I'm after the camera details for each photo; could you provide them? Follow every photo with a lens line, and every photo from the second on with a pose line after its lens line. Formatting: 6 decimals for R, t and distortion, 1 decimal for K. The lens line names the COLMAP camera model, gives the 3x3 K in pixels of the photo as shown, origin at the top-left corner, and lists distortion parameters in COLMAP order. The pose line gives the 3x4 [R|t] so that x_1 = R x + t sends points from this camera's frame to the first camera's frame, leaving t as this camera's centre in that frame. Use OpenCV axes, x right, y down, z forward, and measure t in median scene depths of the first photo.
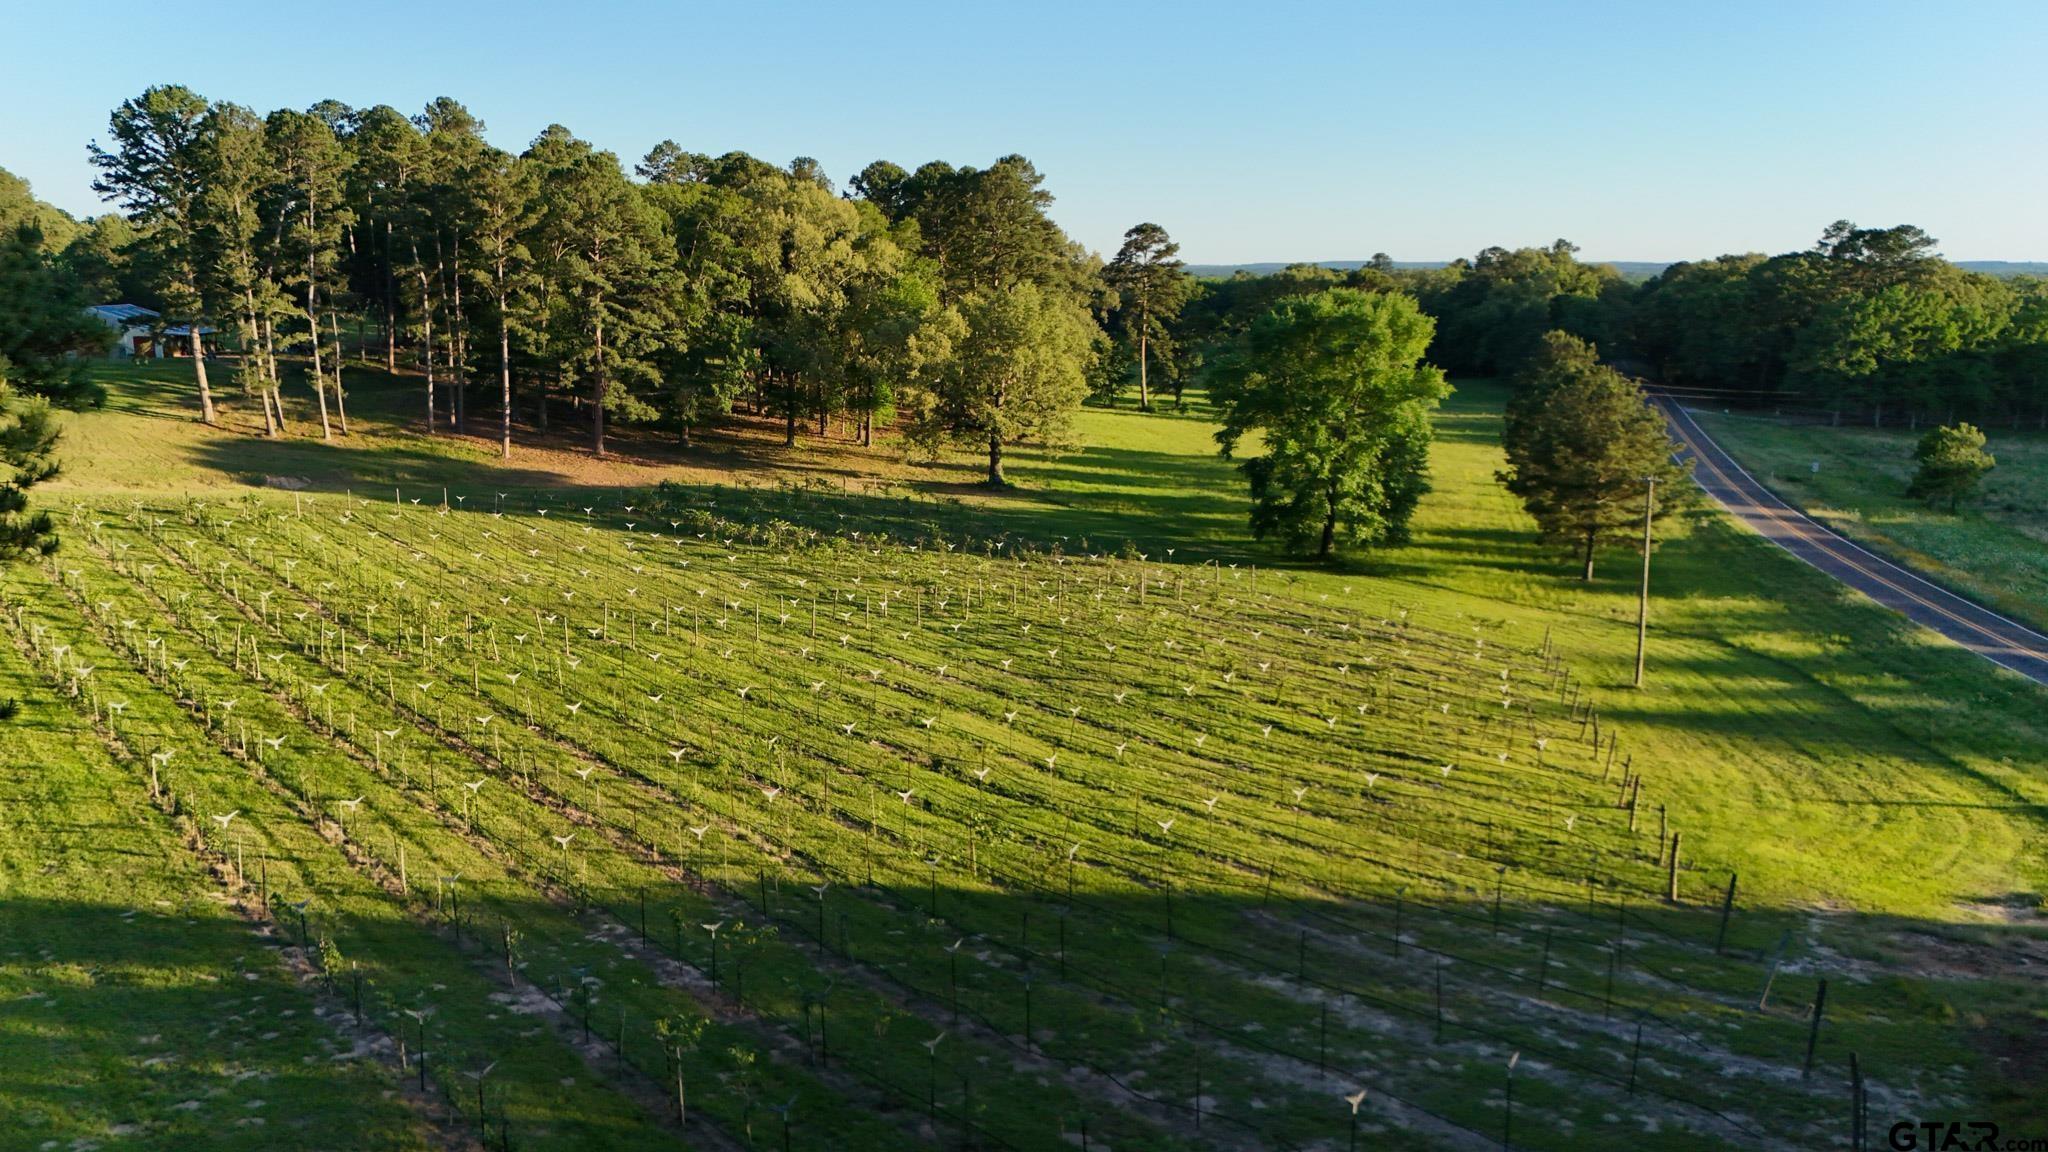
lens RADIAL K [[1494.4, 0, 1027.3], [0, 1494.4, 574.3], [0, 0, 1]] dist [0.086073, -0.085482]
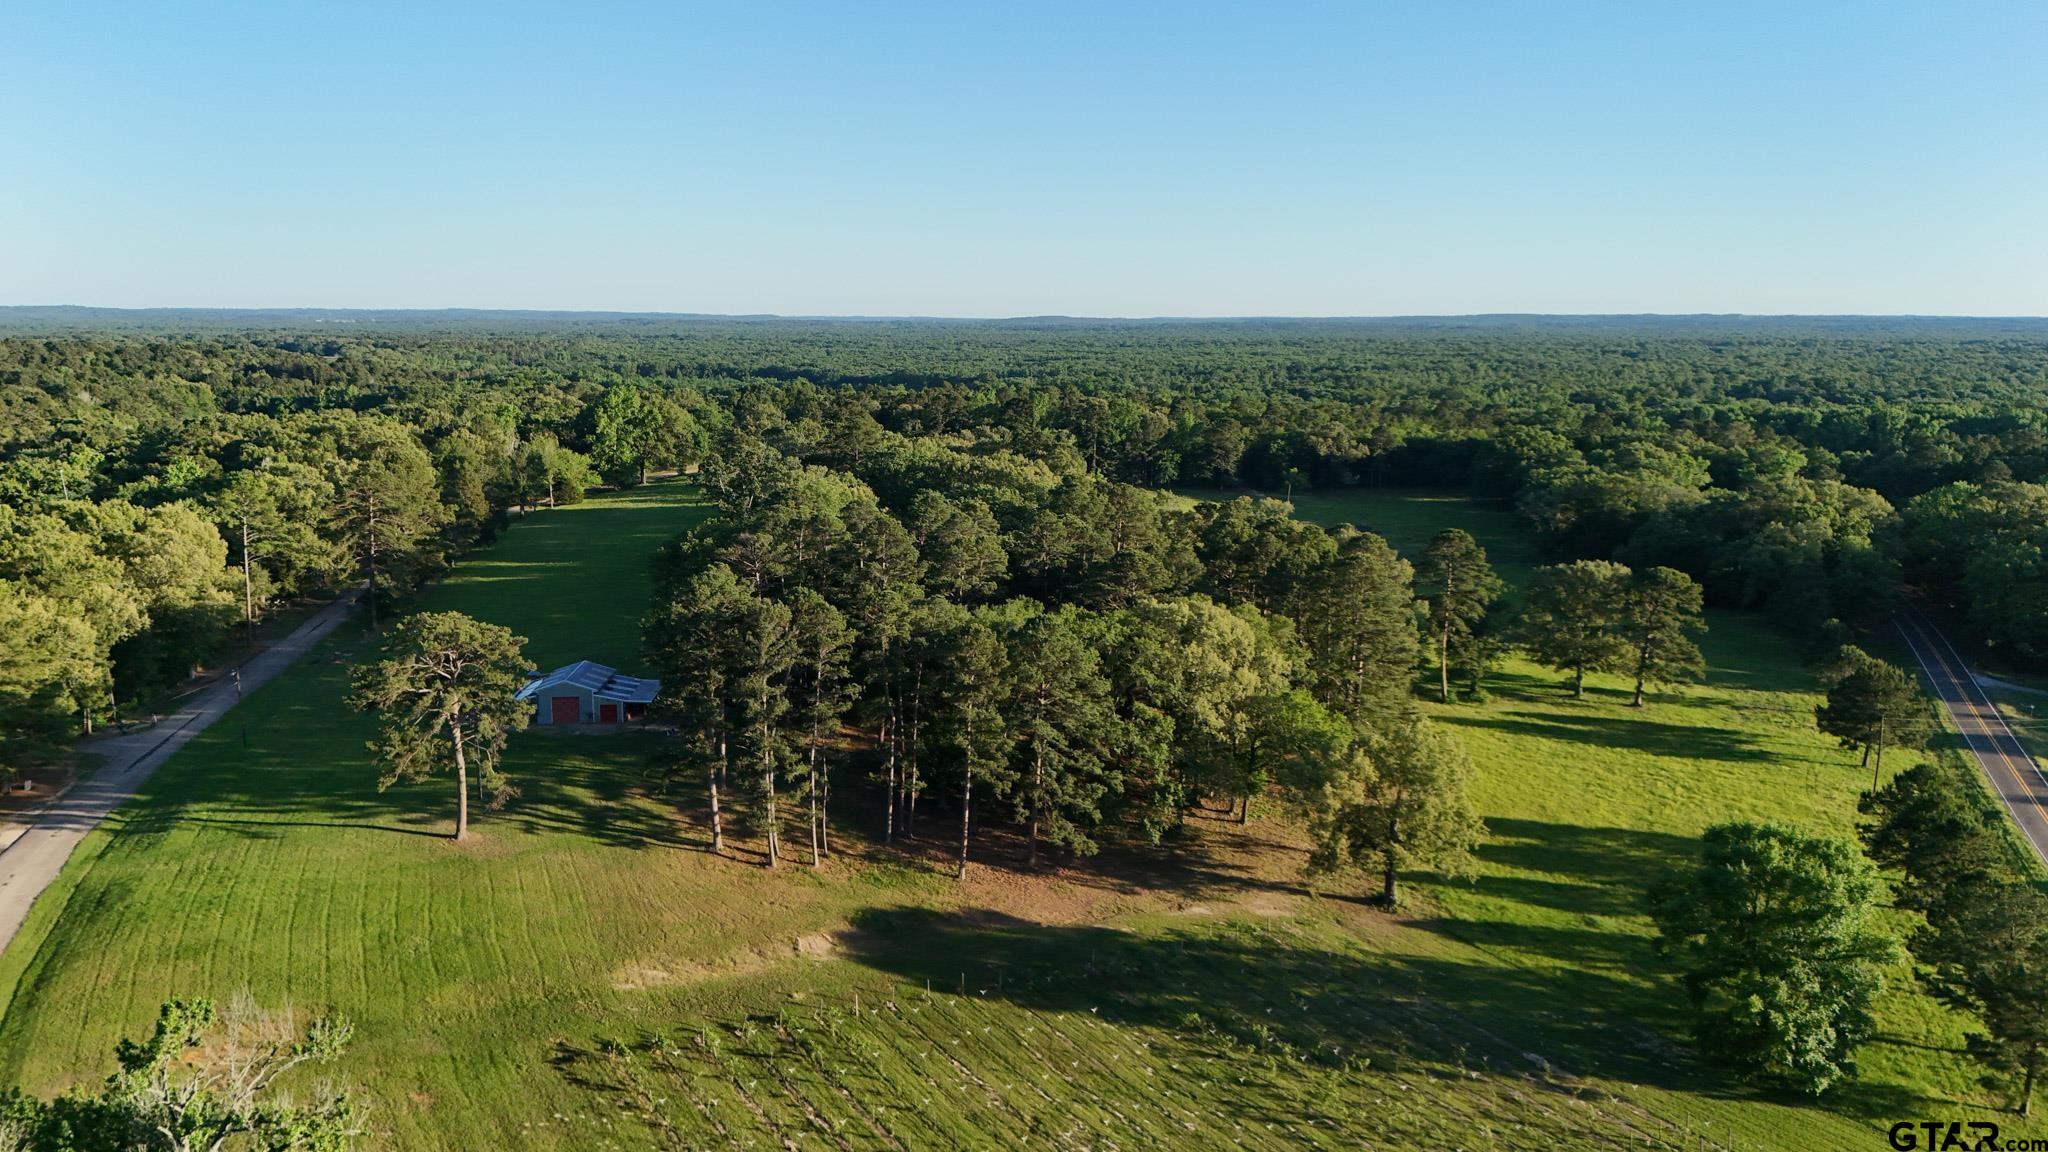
lens RADIAL K [[1494.4, 0, 1028.4], [0, 1494.4, 569.5], [0, 0, 1]] dist [0.086073, -0.085482]
pose [[0.995574, 0.017216, -0.092390, -0.195886], [-0.020314, 0.999259, -0.032705, -0.273891], [0.091758, 0.034437, 0.995186, -0.124054]]
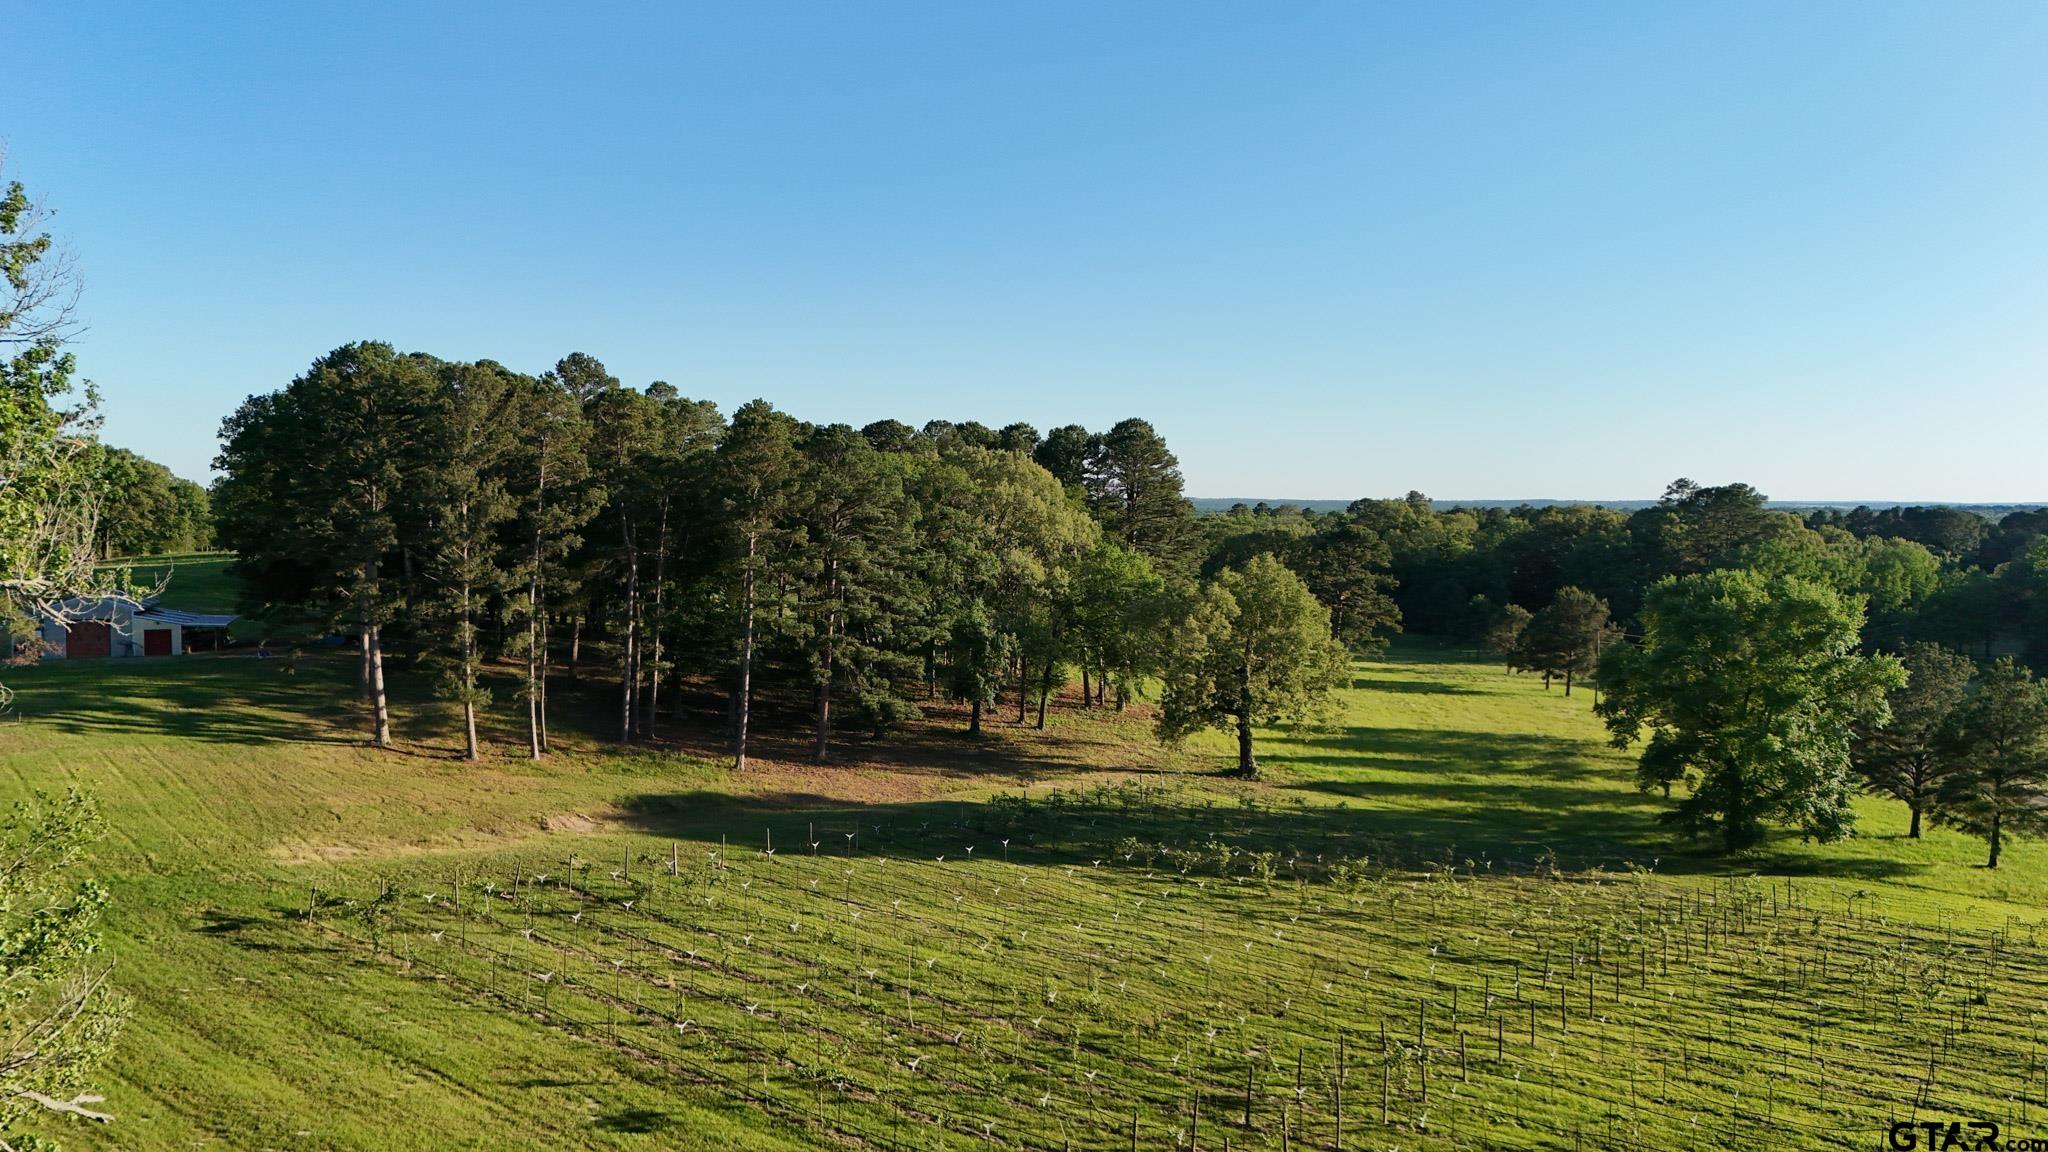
lens RADIAL K [[1494.4, 0, 1027.5], [0, 1494.4, 576.0], [0, 0, 1]] dist [0.086073, -0.085482]
pose [[0.973800, -0.011763, 0.227104, -0.379251], [0.045917, 0.988262, -0.145701, -0.054600], [-0.222724, 0.152312, 0.962910, 0.138123]]
